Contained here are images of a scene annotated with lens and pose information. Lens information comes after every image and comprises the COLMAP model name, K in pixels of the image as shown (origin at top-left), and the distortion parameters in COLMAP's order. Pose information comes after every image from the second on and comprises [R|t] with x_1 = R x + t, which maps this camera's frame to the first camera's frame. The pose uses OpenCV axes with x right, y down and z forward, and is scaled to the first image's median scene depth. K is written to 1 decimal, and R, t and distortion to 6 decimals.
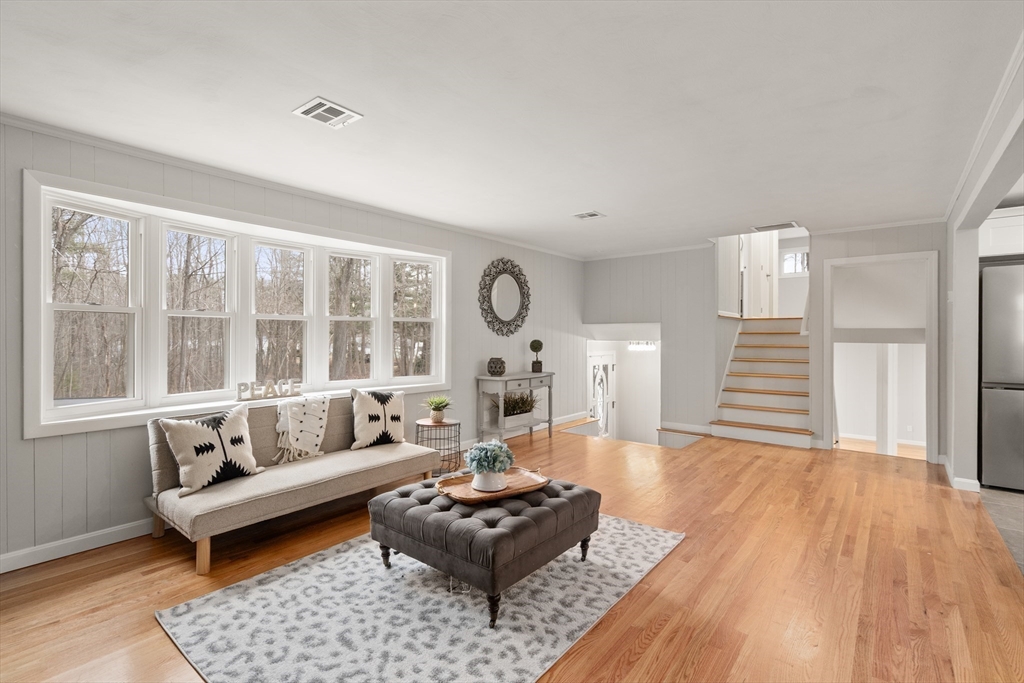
lens RADIAL K [[468.3, 0, 516.4], [0, 468.3, 339.3], [0, 0, 1]] dist [-0.003146, 0.002236]
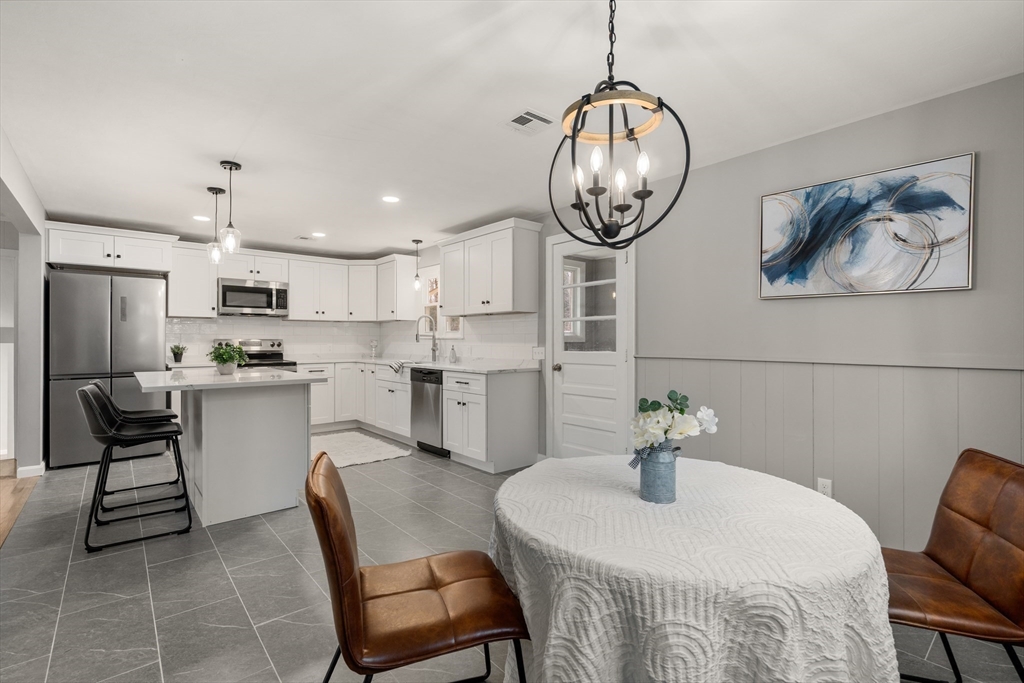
lens RADIAL K [[468.3, 0, 510.6], [0, 468.3, 337.5], [0, 0, 1]] dist [-0.003146, 0.002236]
pose [[0.190130, 0.004304, 0.981750, 0.084624], [0.008031, 0.999950, -0.005939, 0.013027], [-0.981726, 0.009013, 0.190086, -0.217270]]
